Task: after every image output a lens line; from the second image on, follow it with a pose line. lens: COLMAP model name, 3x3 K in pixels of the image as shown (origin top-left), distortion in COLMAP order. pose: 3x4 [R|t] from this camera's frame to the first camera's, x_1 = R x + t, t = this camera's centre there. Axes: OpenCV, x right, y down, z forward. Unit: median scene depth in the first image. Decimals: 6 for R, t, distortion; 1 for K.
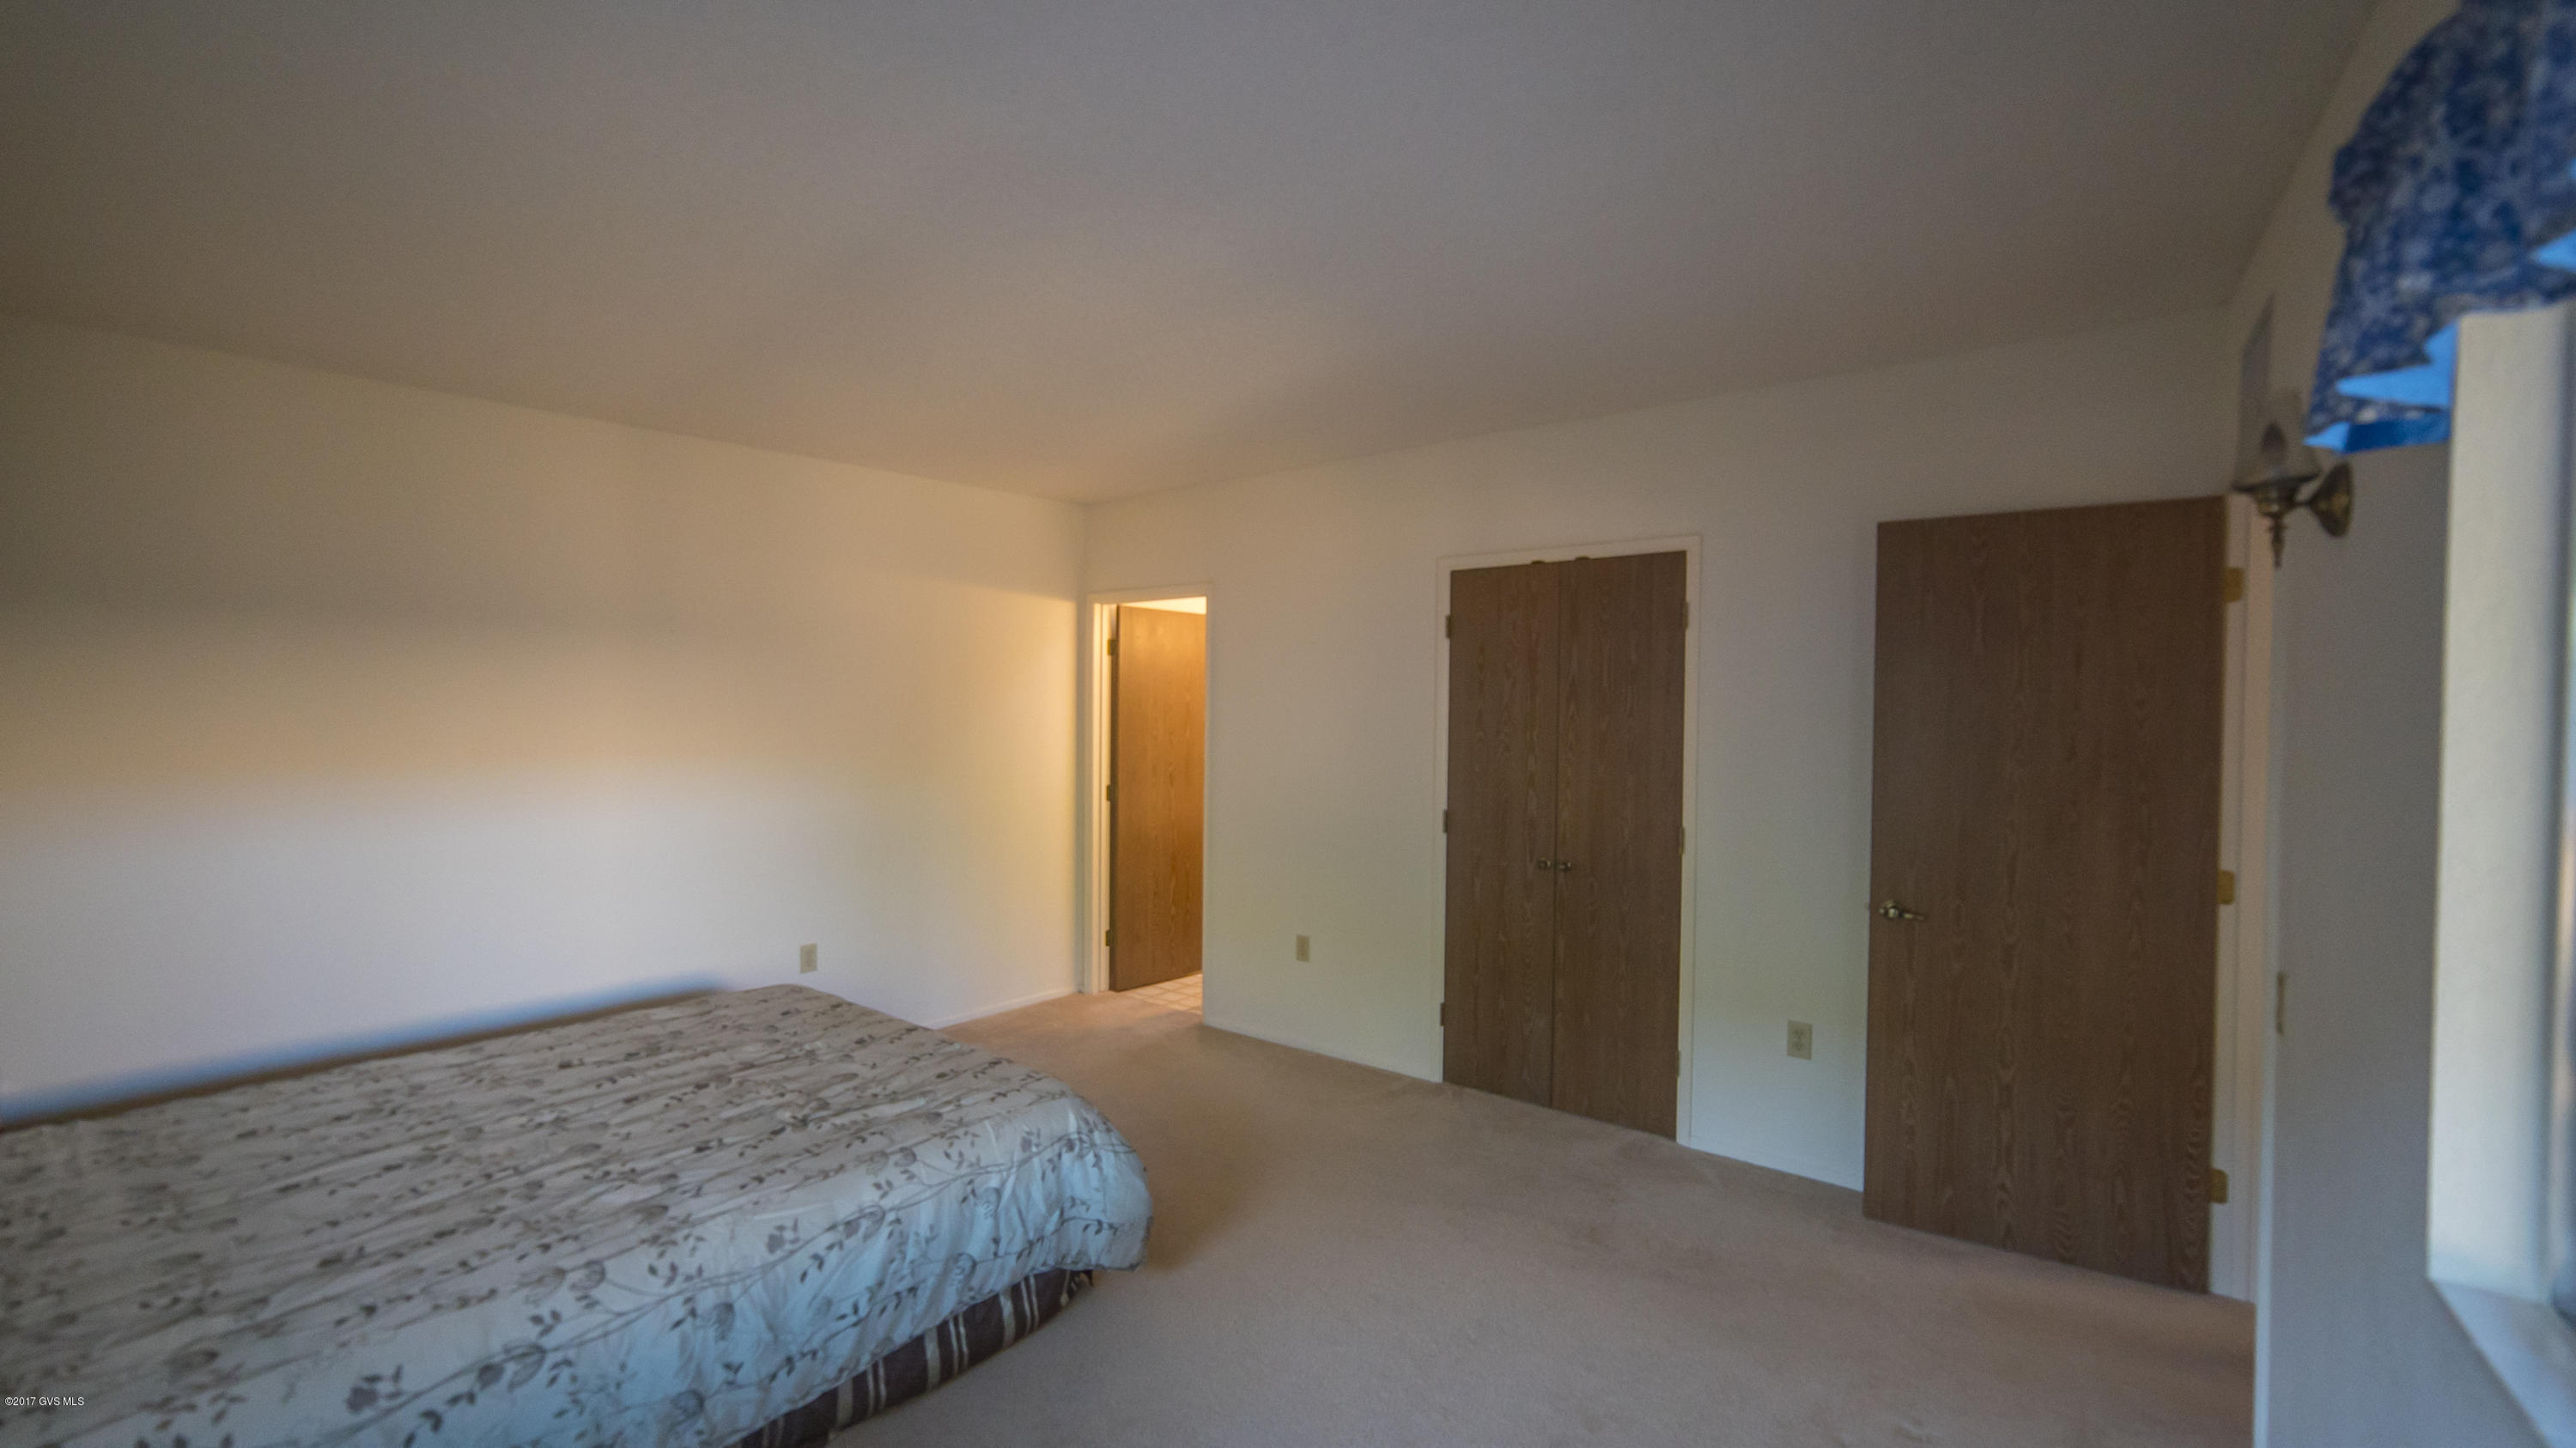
lens RADIAL K [[1012.9, 0, 1276.5], [0, 1012.9, 725.2], [0, 0, 1]] dist [-0.010330, 0.000563]
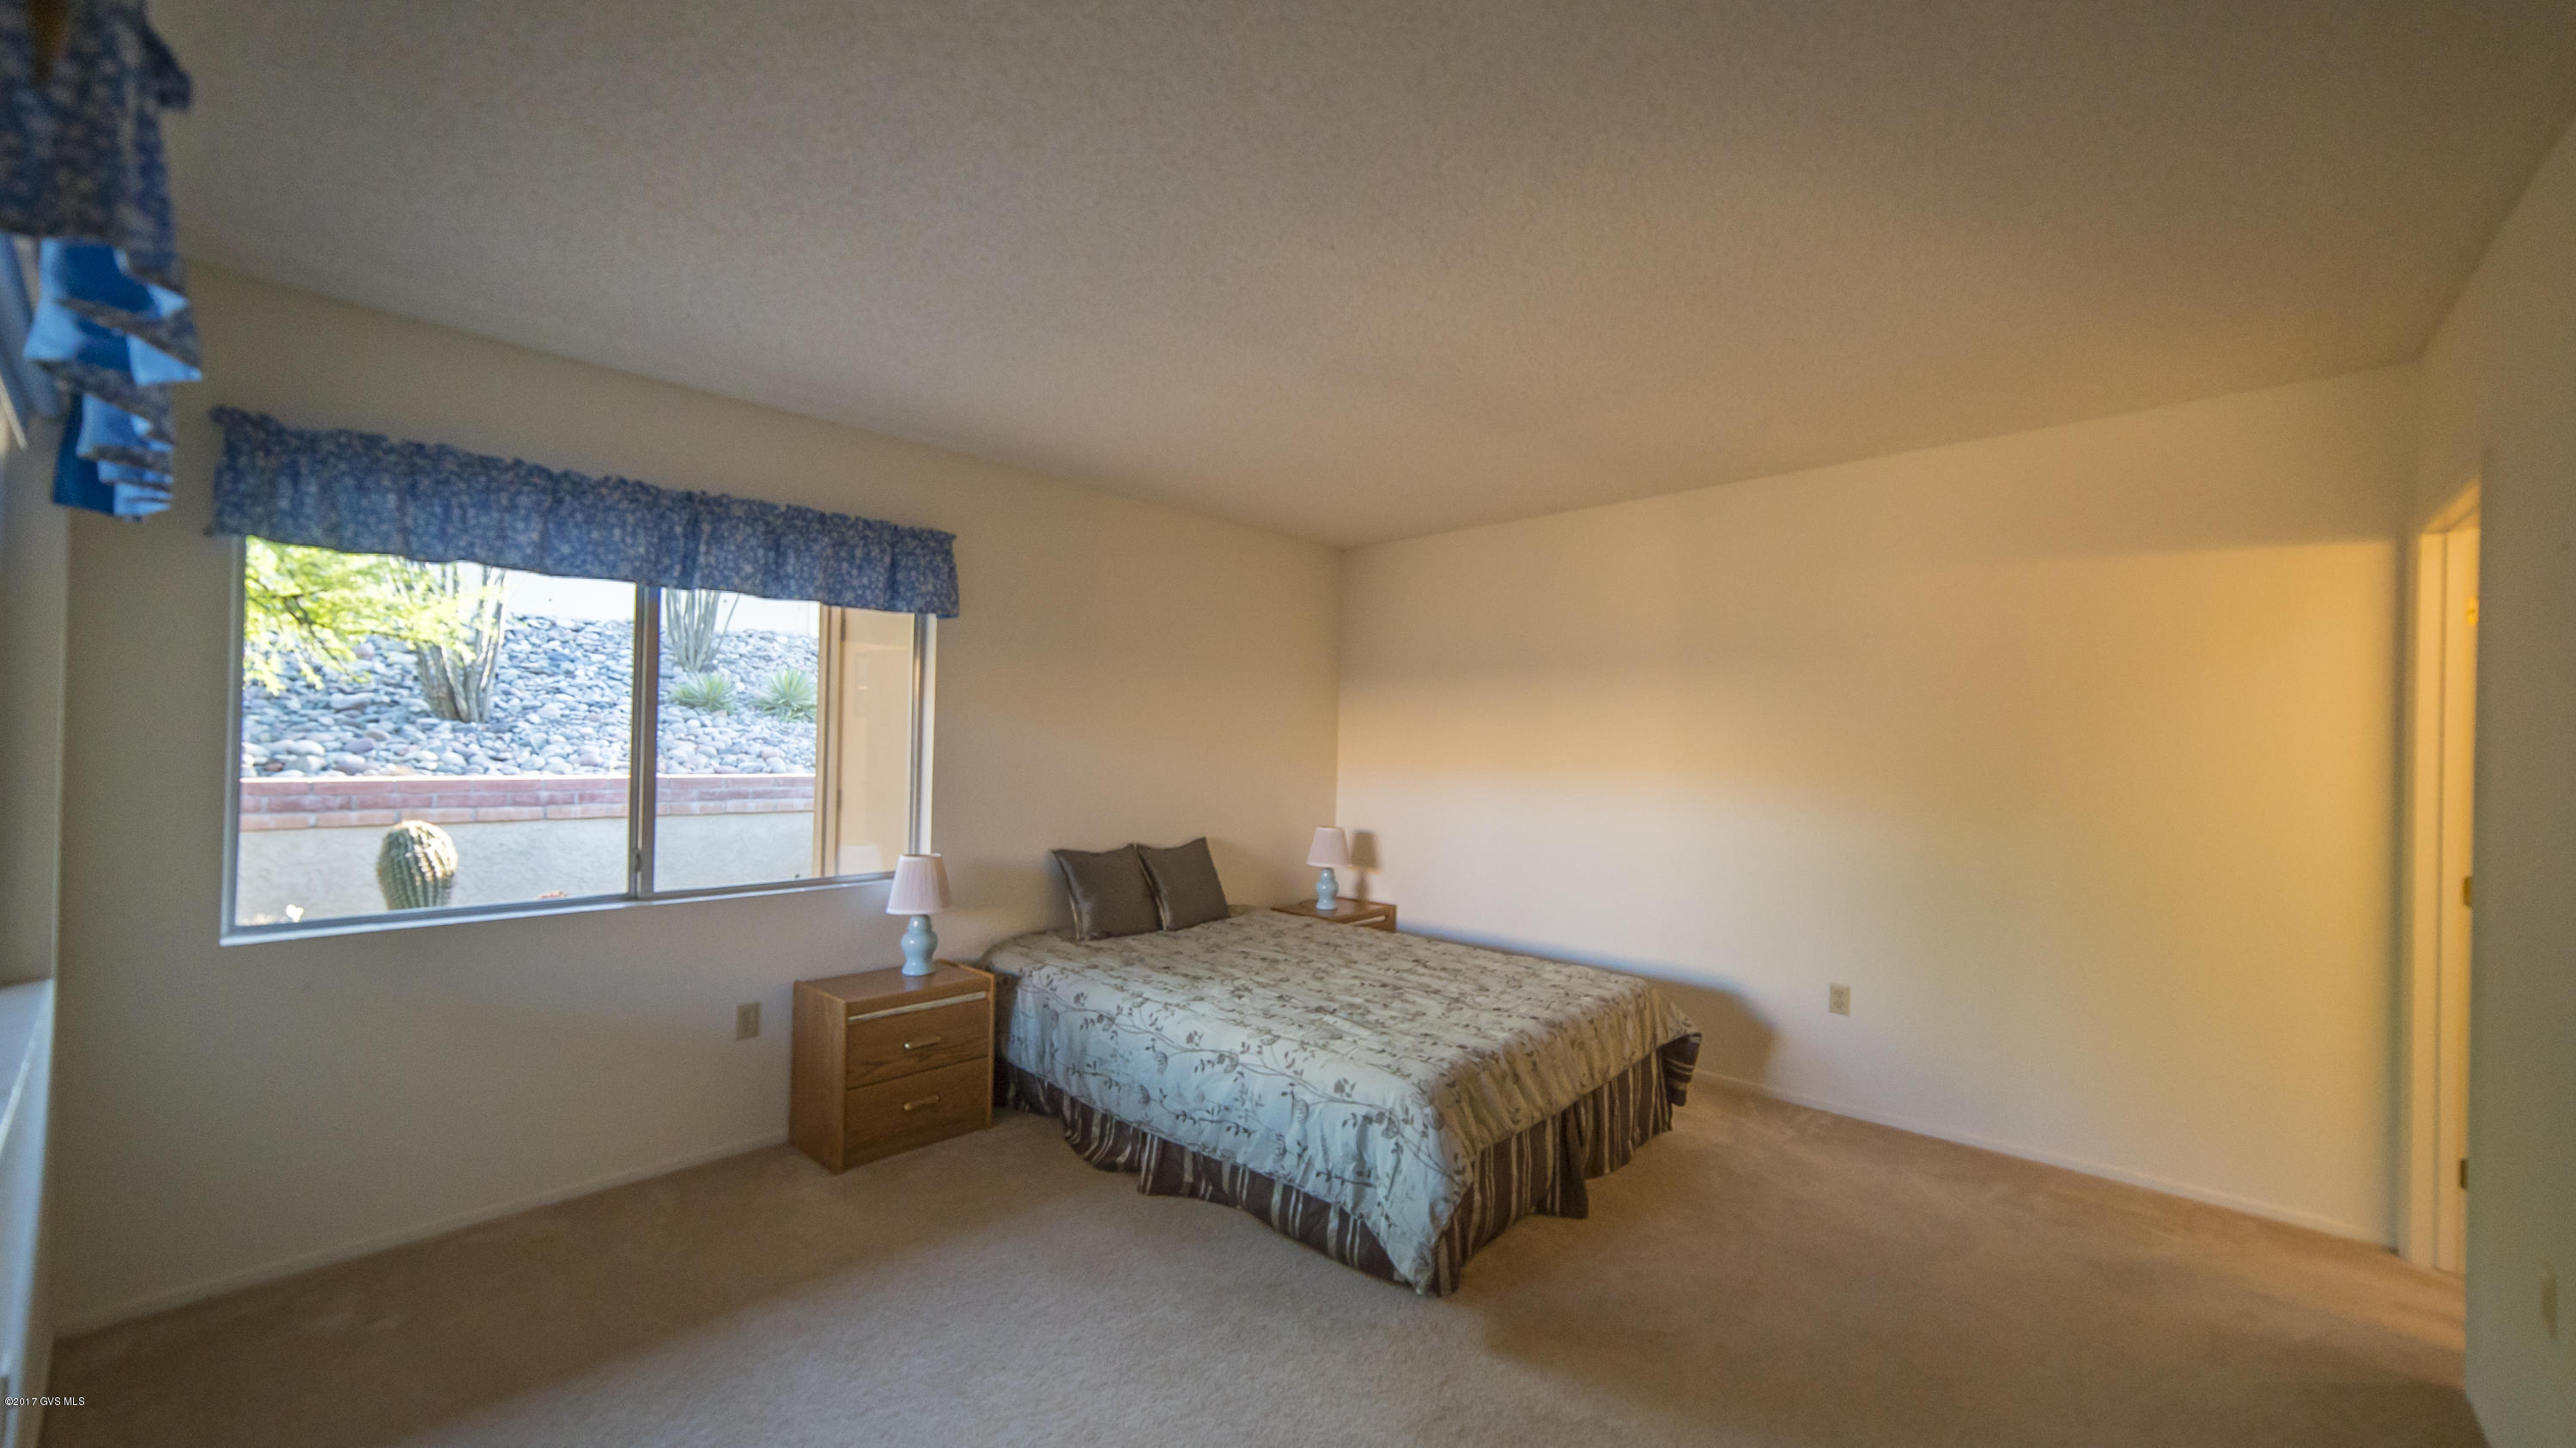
lens RADIAL K [[1012.9, 0, 1276.5], [0, 1012.9, 725.2], [0, 0, 1]] dist [-0.010330, 0.000563]
pose [[-0.070949, -0.023256, -0.997209, 0.977581], [-0.033425, 0.999222, -0.020925, 0.032793], [0.996920, 0.031847, -0.071671, 1.071049]]
